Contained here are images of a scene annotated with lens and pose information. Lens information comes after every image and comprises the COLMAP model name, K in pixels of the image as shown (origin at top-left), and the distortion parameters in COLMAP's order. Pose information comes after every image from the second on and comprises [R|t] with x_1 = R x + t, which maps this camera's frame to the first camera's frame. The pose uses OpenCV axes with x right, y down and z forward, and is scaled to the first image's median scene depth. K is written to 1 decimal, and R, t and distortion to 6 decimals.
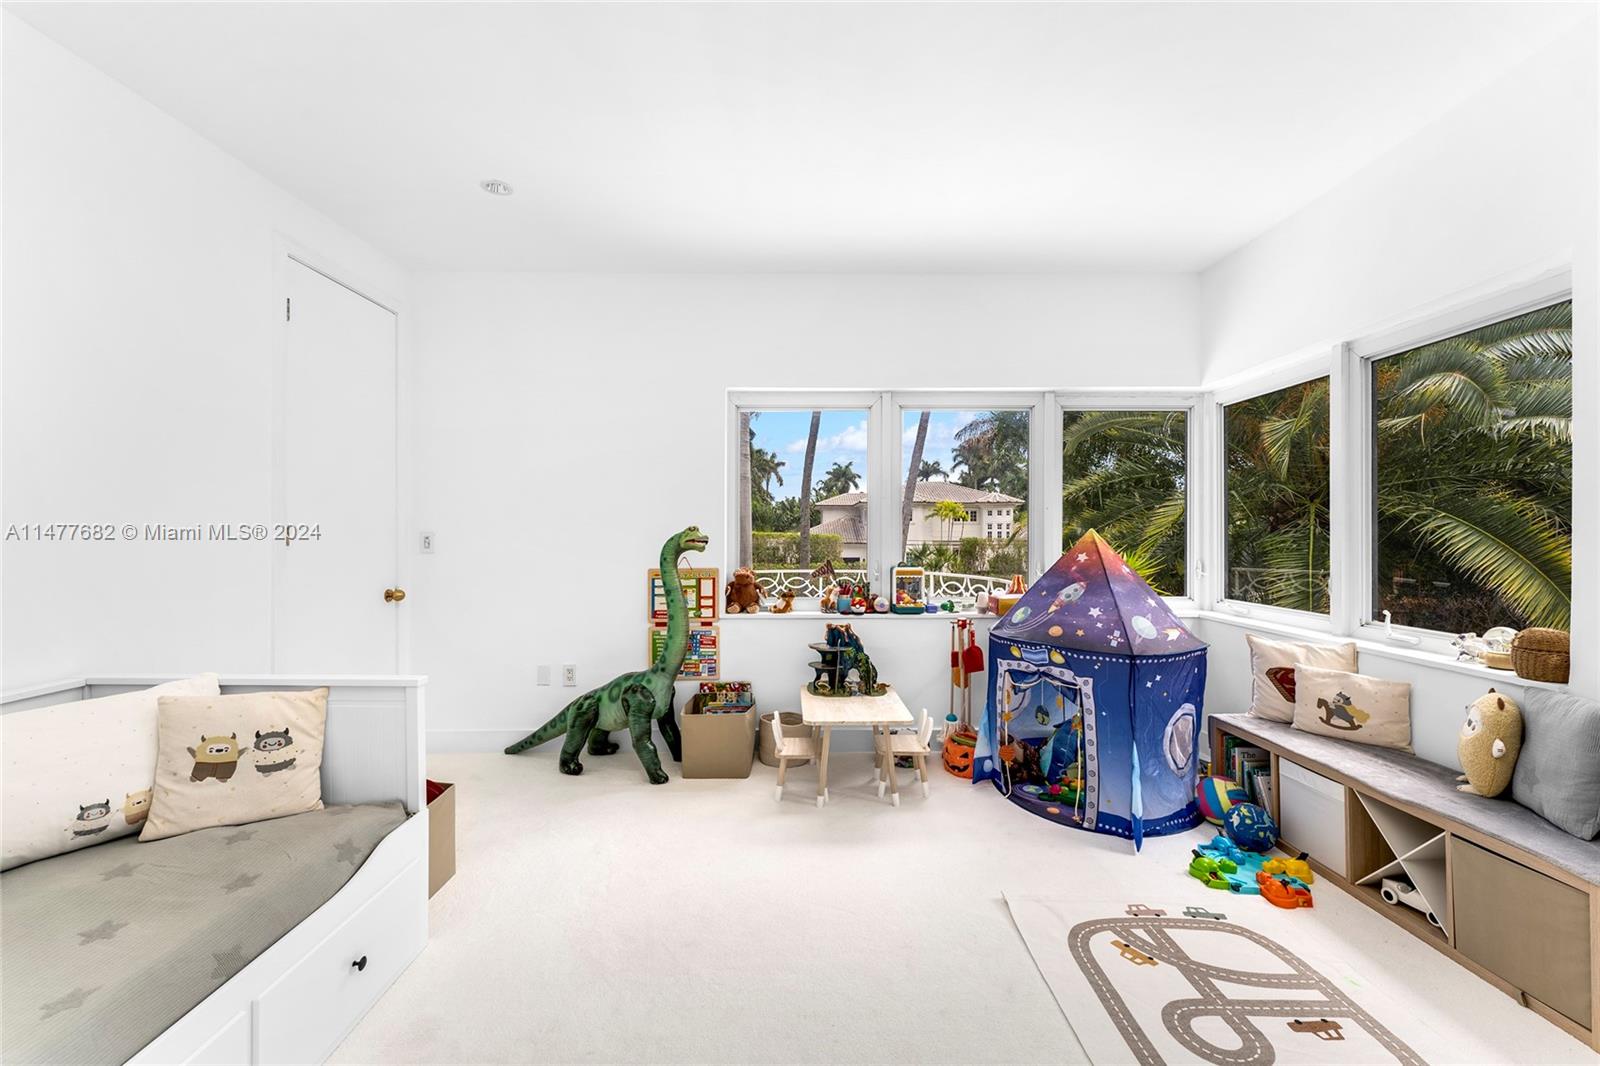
lens RADIAL K [[660.9, 0, 795.0], [0, 660.9, 509.1], [0, 0, 1]] dist [0.000307, 0.000162]
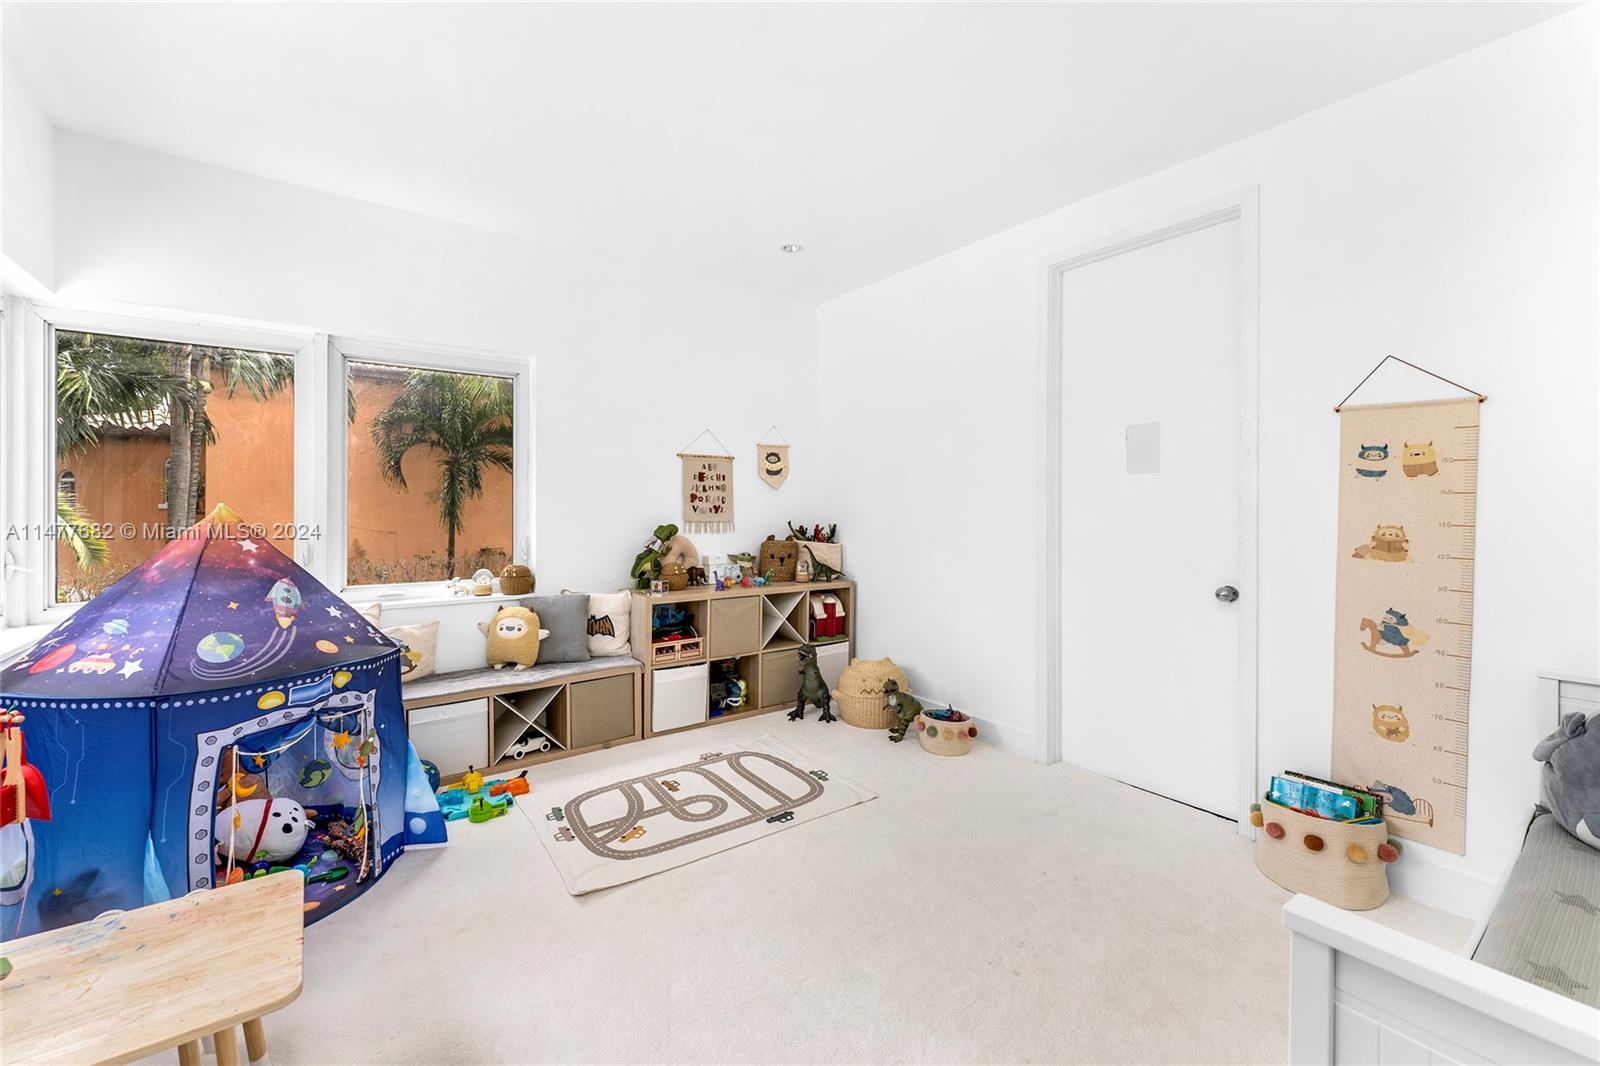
lens RADIAL K [[660.9, 0, 795.0], [0, 660.9, 509.1], [0, 0, 1]] dist [0.000307, 0.000162]
pose [[-0.583912, -0.003989, 0.811807, -0.679909], [-0.028401, 0.999476, -0.015518, 0.047362], [-0.811320, -0.032117, -0.583719, 1.439188]]
